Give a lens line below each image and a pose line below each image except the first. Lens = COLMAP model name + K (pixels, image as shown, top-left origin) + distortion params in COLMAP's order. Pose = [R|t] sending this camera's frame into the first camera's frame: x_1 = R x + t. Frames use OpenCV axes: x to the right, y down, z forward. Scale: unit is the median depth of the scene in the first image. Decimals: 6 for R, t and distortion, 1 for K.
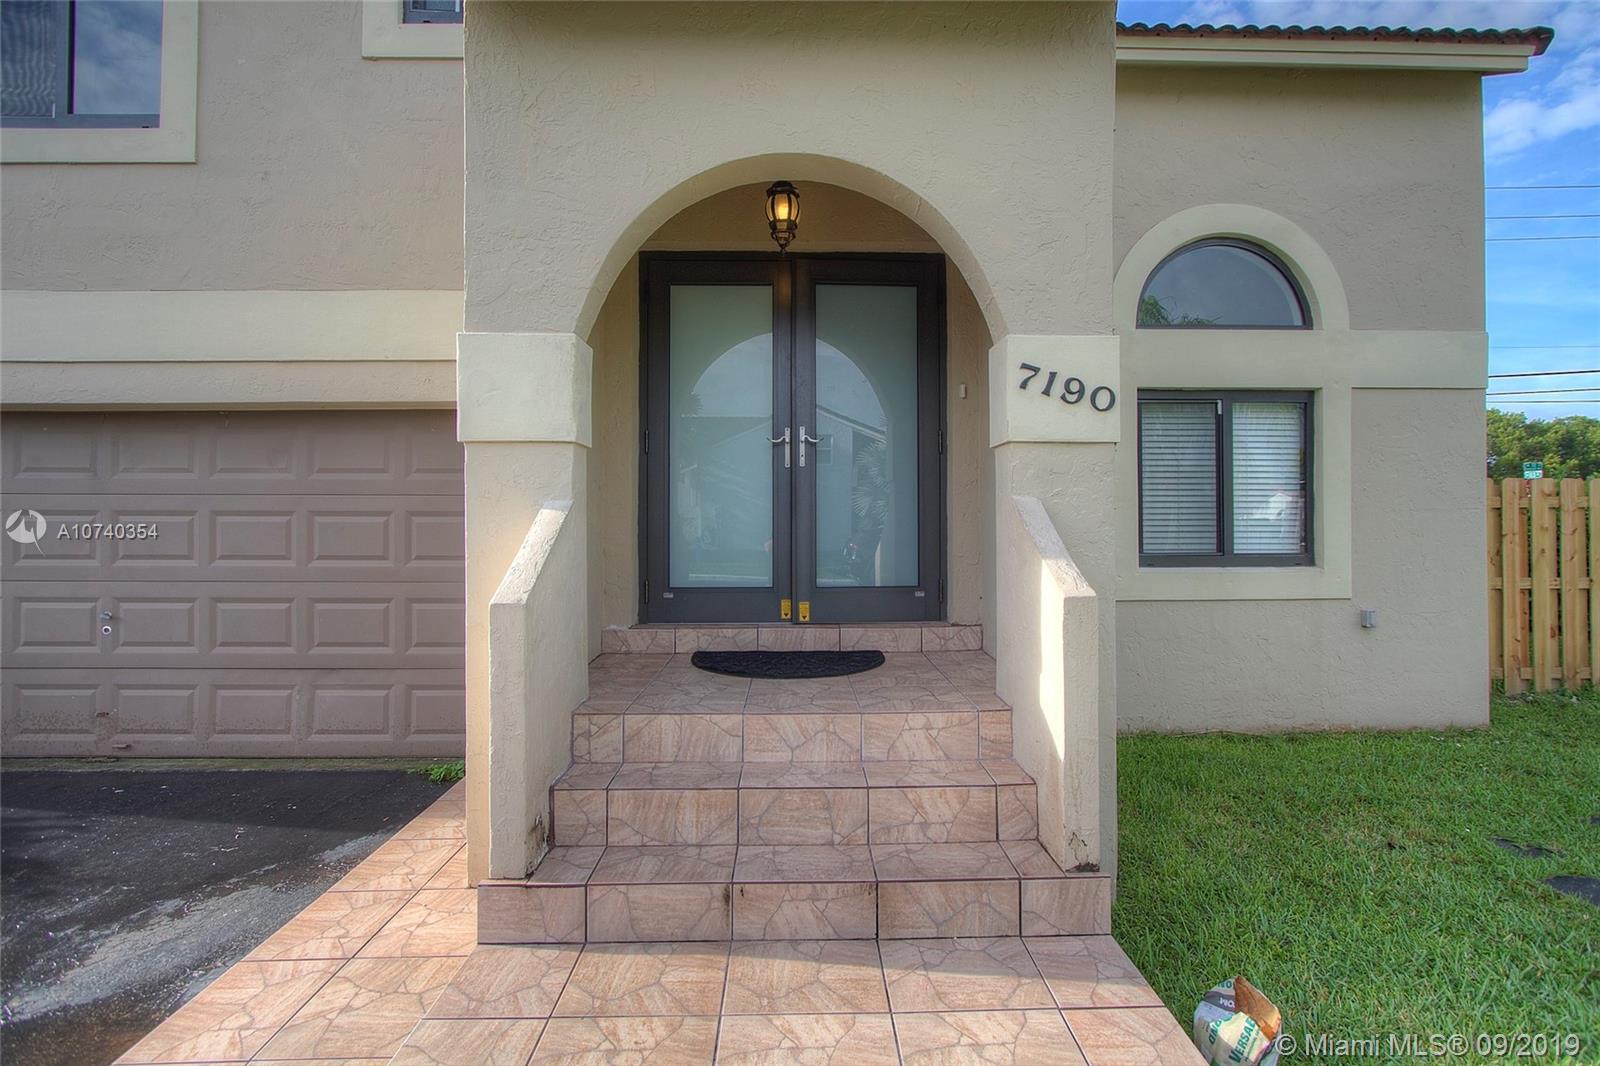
lens RADIAL K [[734.3, 0, 809.8], [0, 734.3, 519.4], [0, 0, 1]] dist [-0.013116, 0.000231]
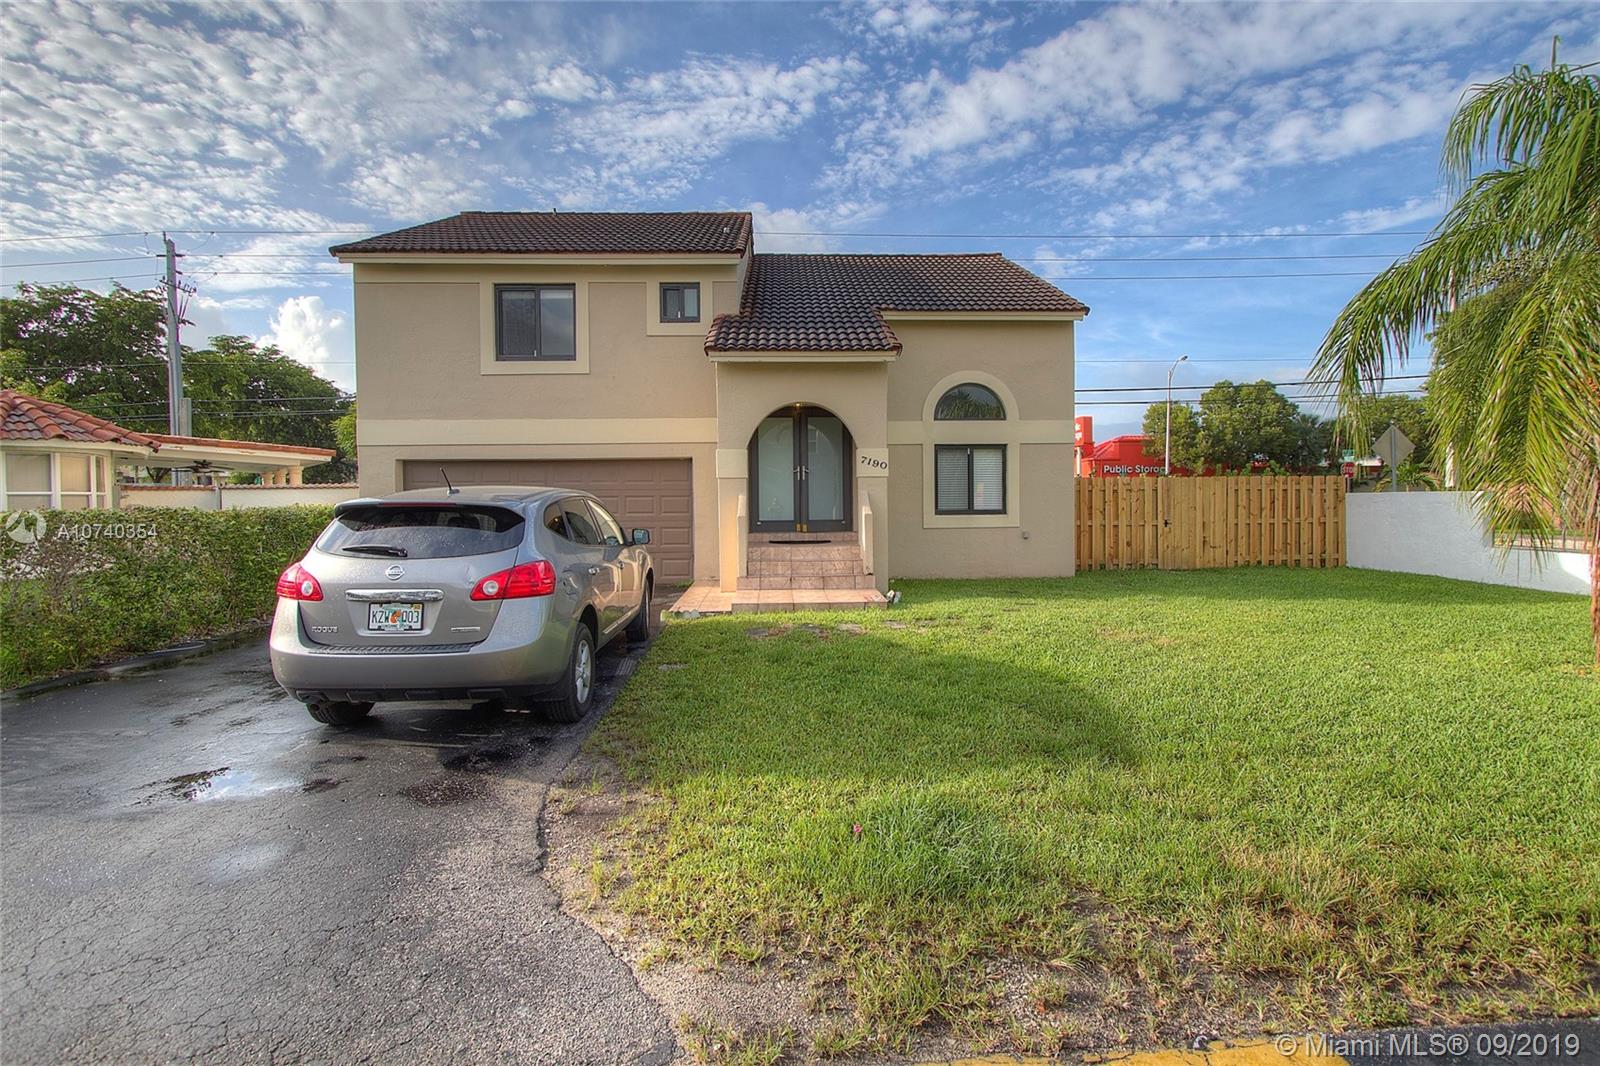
lens RADIAL K [[739.2, 0, 801.9], [0, 739.2, 518.3], [0, 0, 1]] dist [-0.027090, 0.007262]
pose [[0.999872, -0.007297, 0.014256, -0.057962], [0.006767, 0.999299, 0.036822, -0.025795], [-0.014515, -0.036721, 0.999220, -1.901838]]
